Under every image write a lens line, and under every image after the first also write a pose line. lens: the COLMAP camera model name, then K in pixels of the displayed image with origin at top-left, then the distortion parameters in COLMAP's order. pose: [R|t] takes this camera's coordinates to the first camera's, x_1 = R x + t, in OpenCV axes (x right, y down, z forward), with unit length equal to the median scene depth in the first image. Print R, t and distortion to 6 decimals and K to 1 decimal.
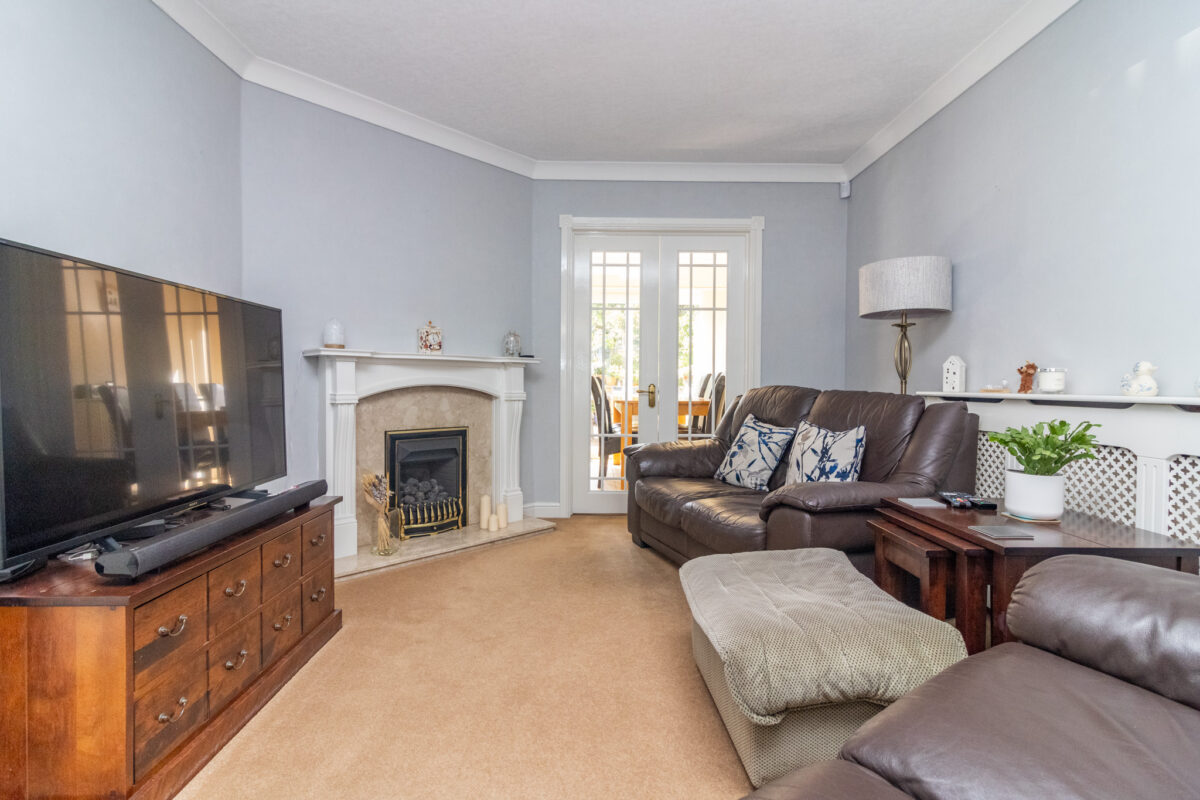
lens RADIAL K [[553.4, 0, 603.7], [0, 553.4, 393.4], [0, 0, 1]] dist [0.002100, 0.000398]
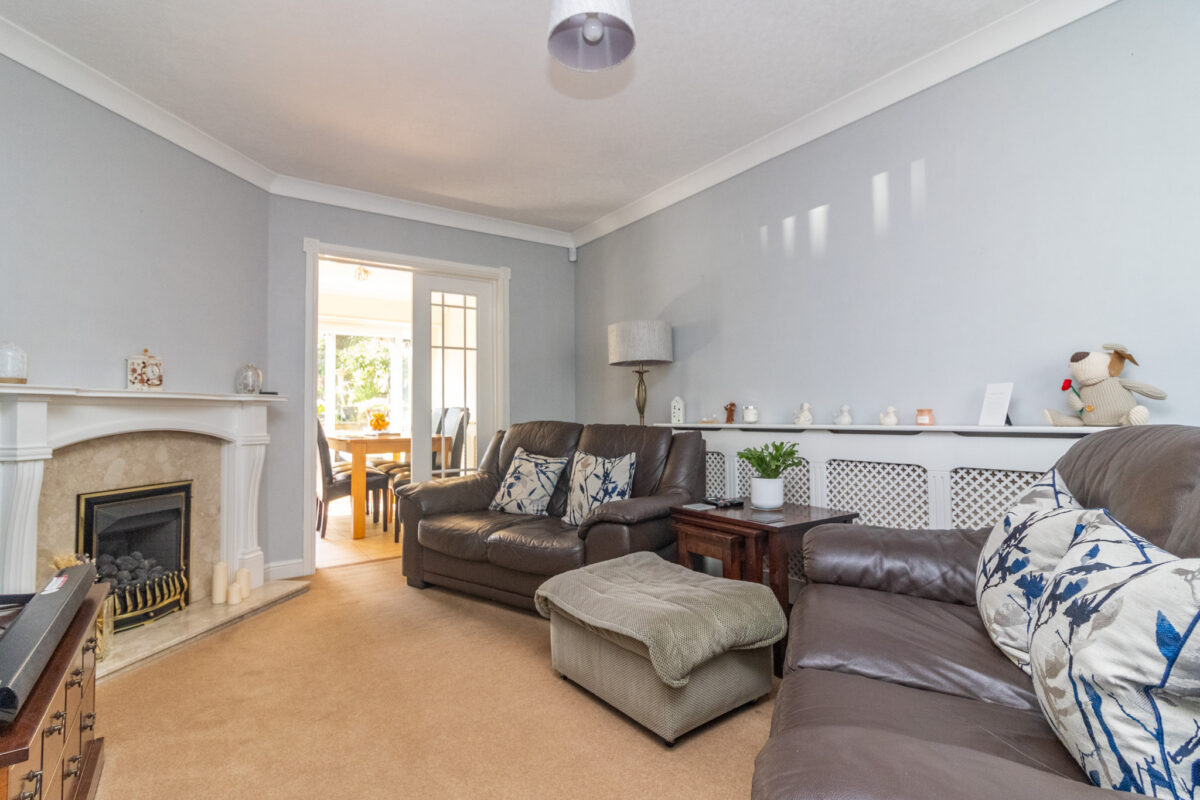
lens RADIAL K [[548.7, 0, 598.1], [0, 548.7, 395.9], [0, 0, 1]] dist [0.003520, 0.000466]
pose [[0.839293, 0.002576, 0.543674, -0.223766], [0.026954, 0.998562, -0.046340, -0.011384], [-0.543011, 0.053547, 0.838016, -0.004920]]
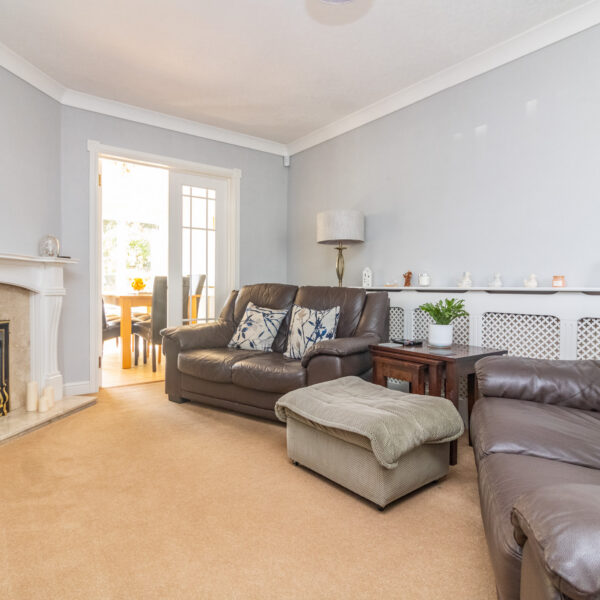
lens RADIAL K [[397.5, 0, 301.1], [0, 397.5, 295.7], [0, 0, 1]] dist [0.001667, -0.001290]
pose [[0.821804, -0.013432, 0.569612, -0.265089], [0.007357, 0.999889, 0.012964, 0.007281], [-0.569723, -0.006463, 0.821812, 0.043535]]
